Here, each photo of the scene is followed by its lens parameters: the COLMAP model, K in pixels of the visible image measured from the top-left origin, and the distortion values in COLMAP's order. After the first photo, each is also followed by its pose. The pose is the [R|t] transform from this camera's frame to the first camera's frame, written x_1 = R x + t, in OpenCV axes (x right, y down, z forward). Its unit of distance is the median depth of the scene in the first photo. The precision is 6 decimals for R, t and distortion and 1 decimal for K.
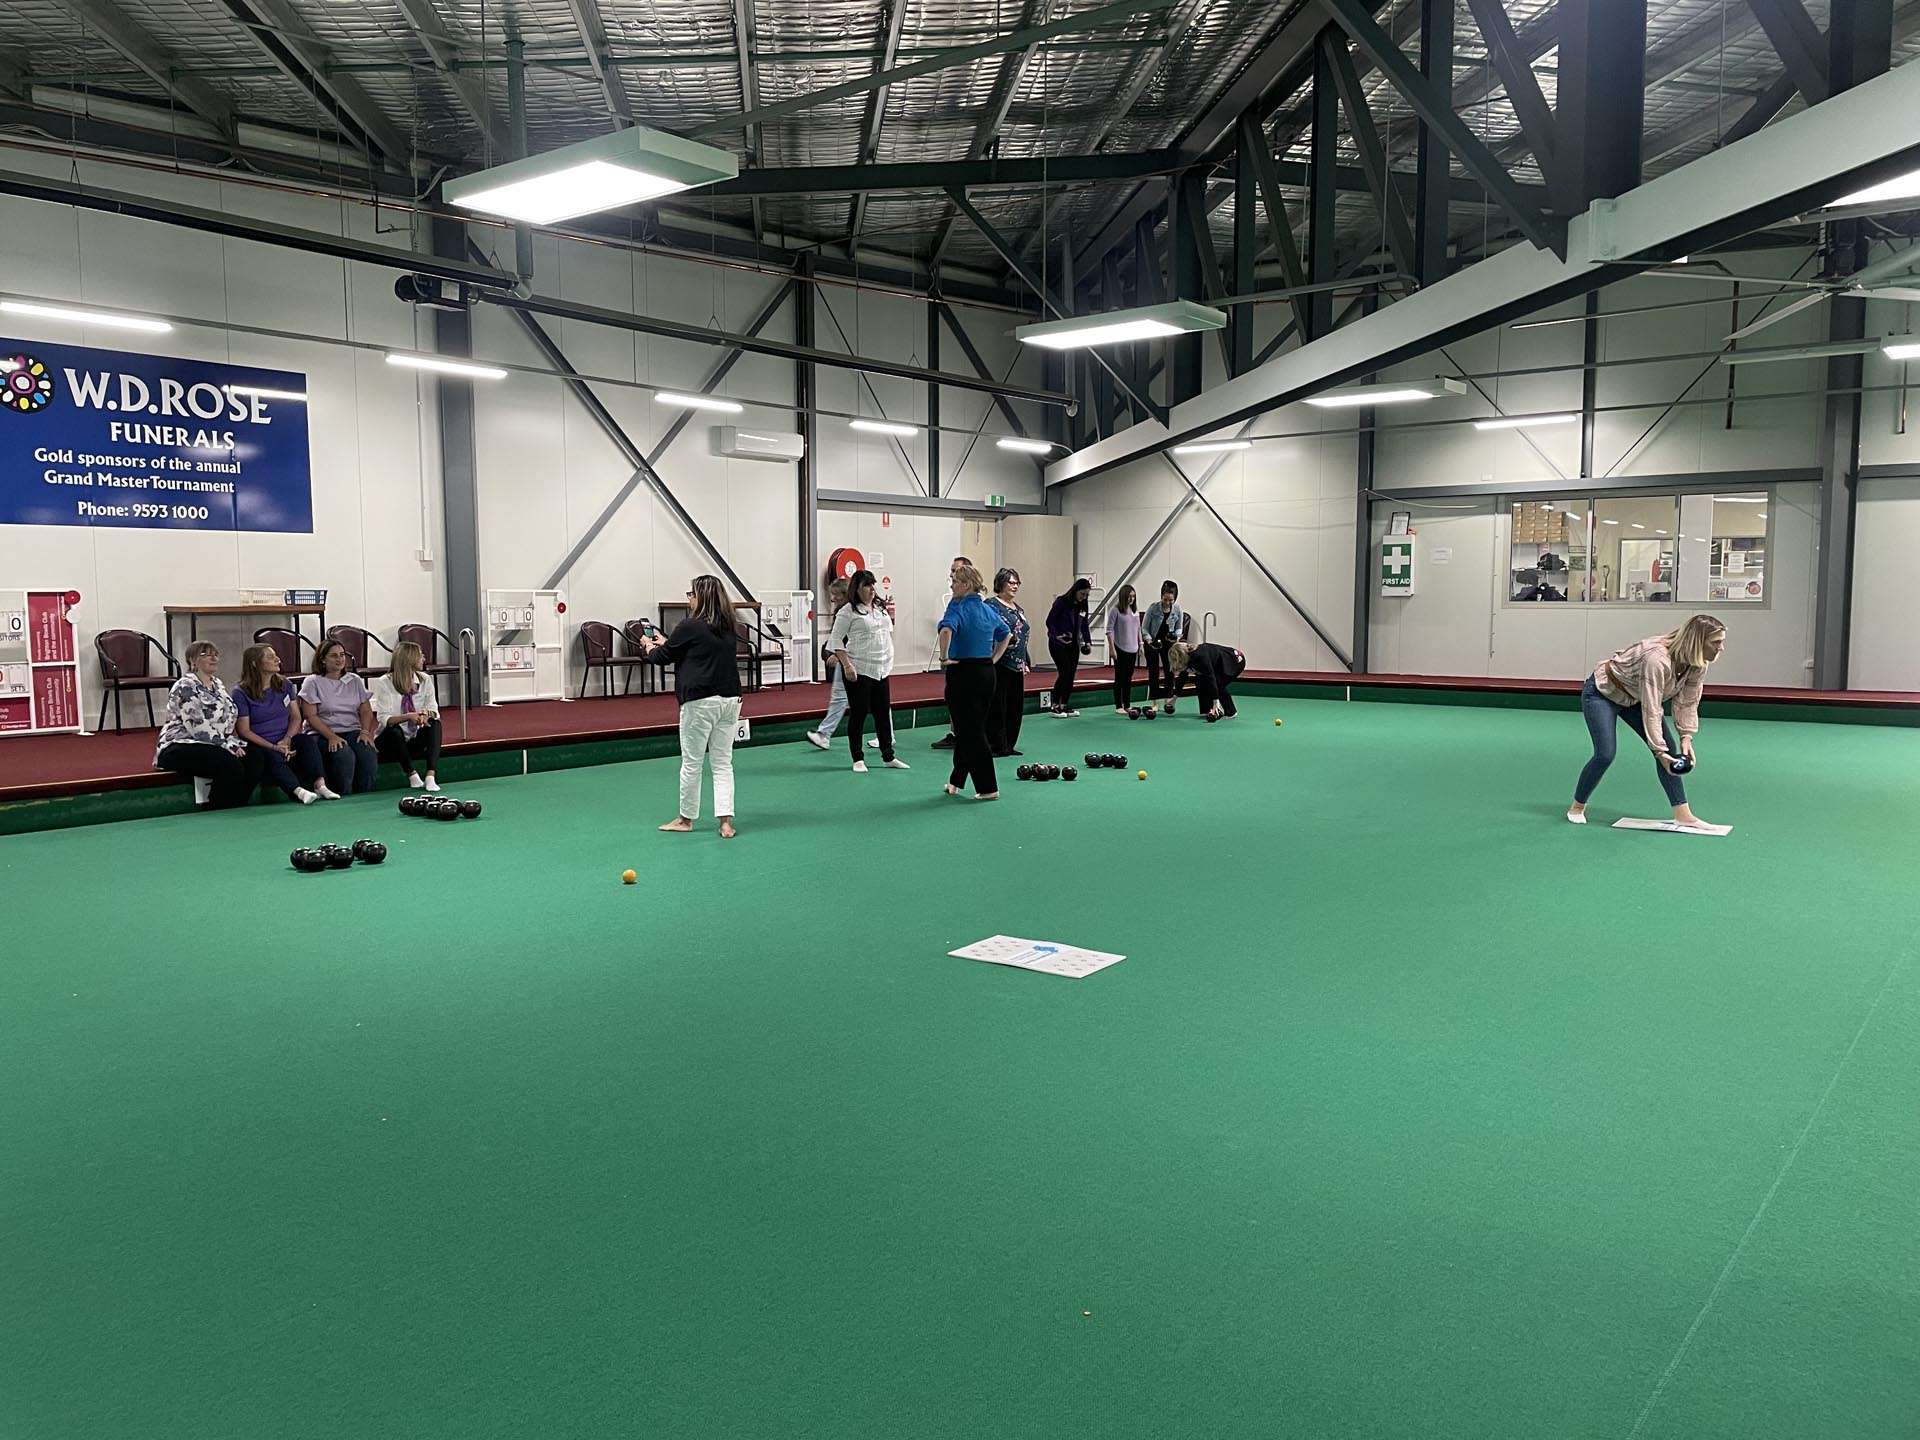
lens RADIAL K [[1444.6, 0, 956.4], [0, 1444.6, 713.5], [0, 0, 1]] dist [0.098401, -0.120862]
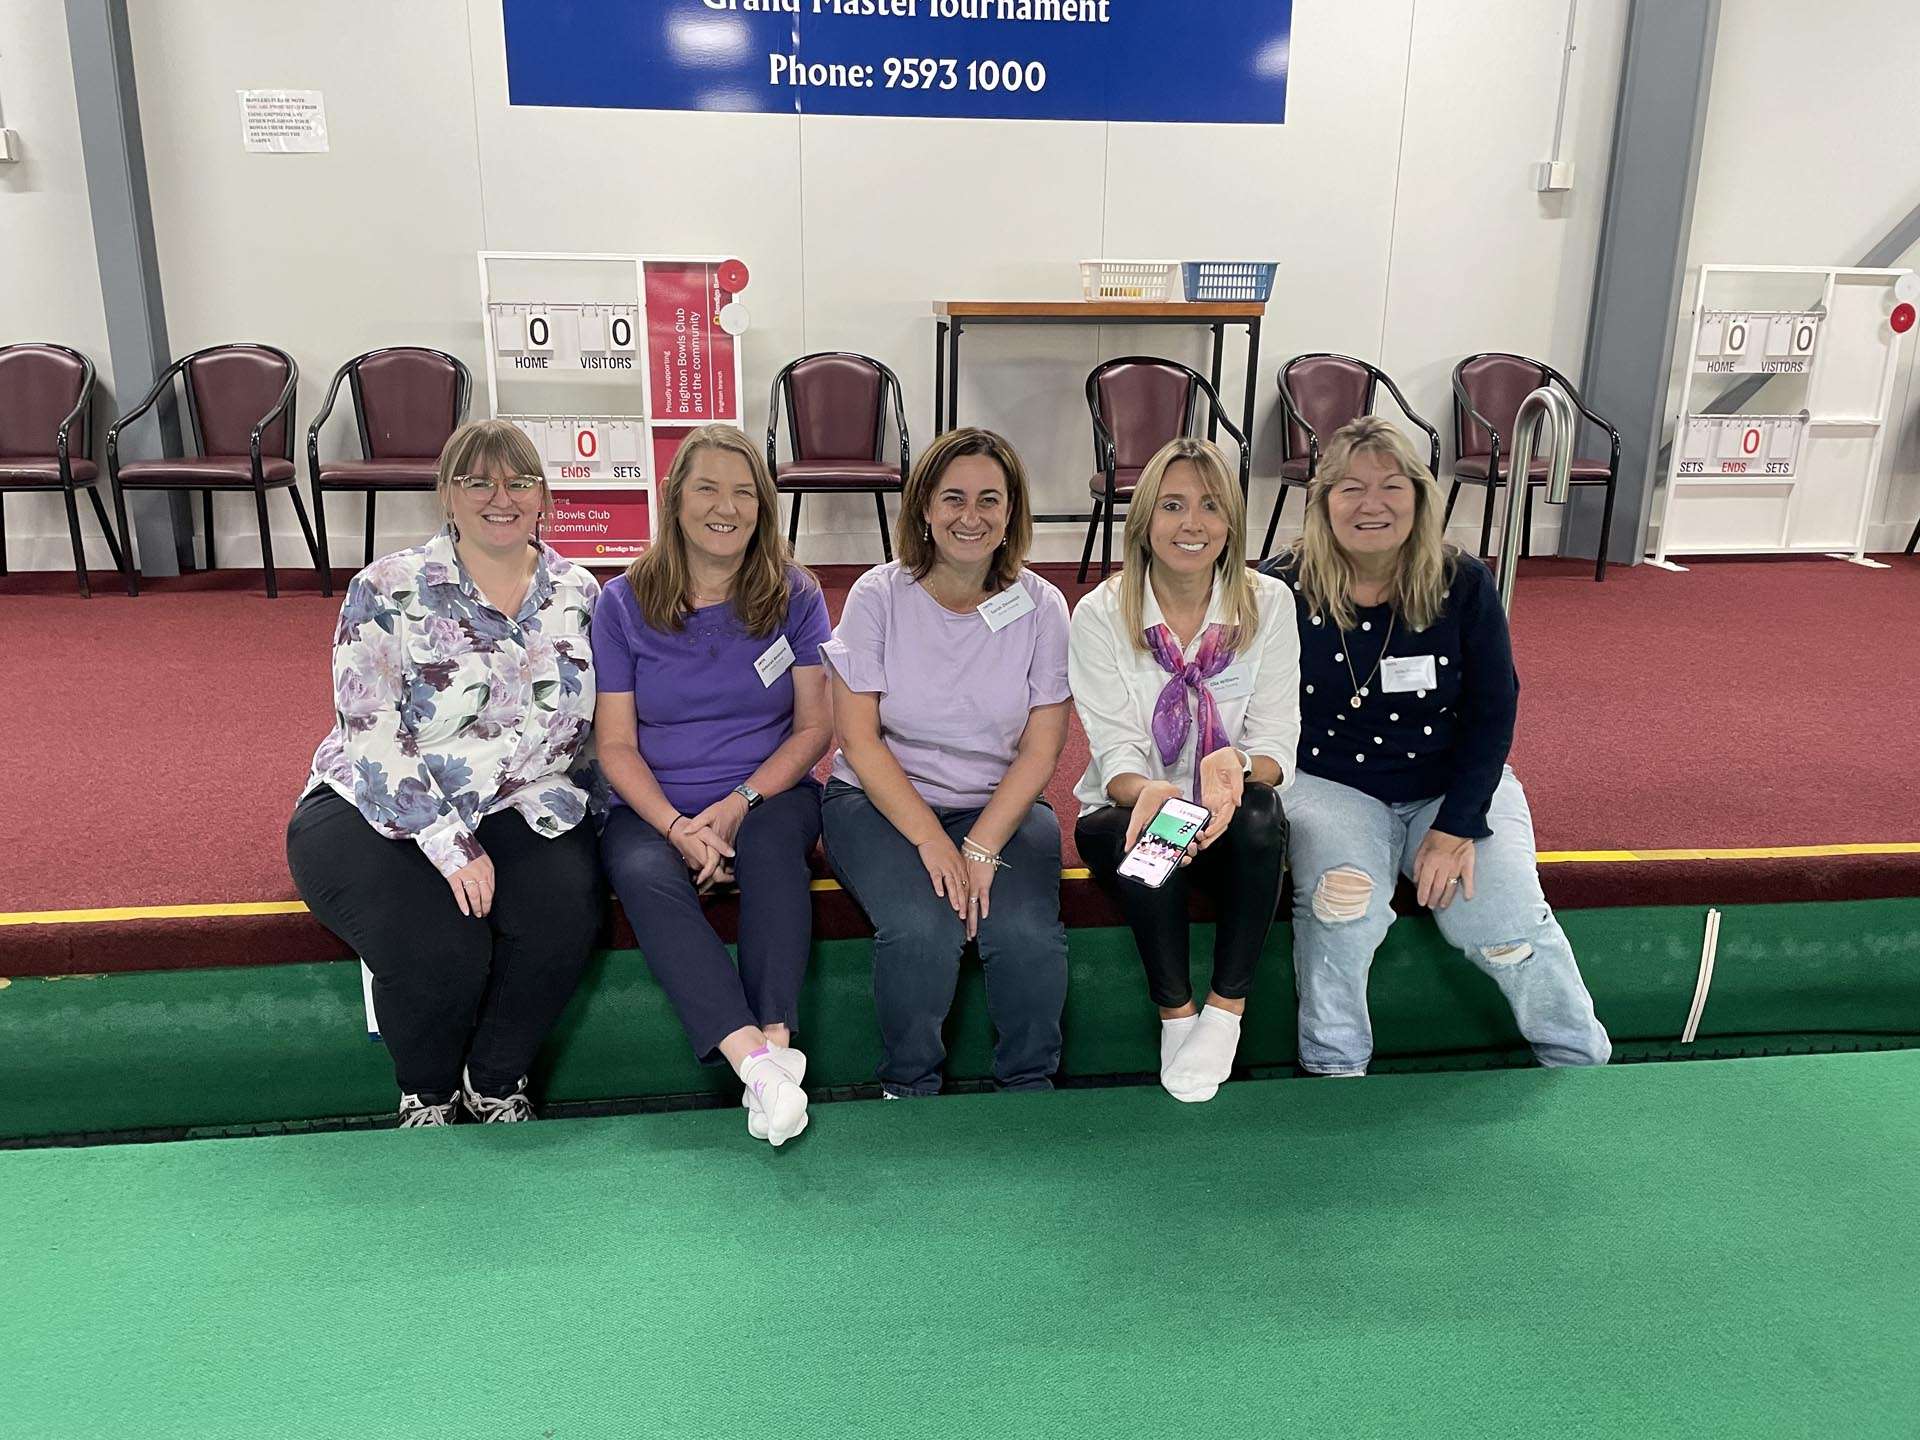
lens RADIAL K [[1459.2, 0, 950.1], [0, 1459.2, 711.6], [0, 0, 1]] dist [0.096365, -0.124748]
pose [[0.707108, 0.197375, -0.679001, -0.179148], [-0.070882, 0.975202, 0.209660, -0.039671], [0.703544, -0.100124, 0.703563, 0.594200]]
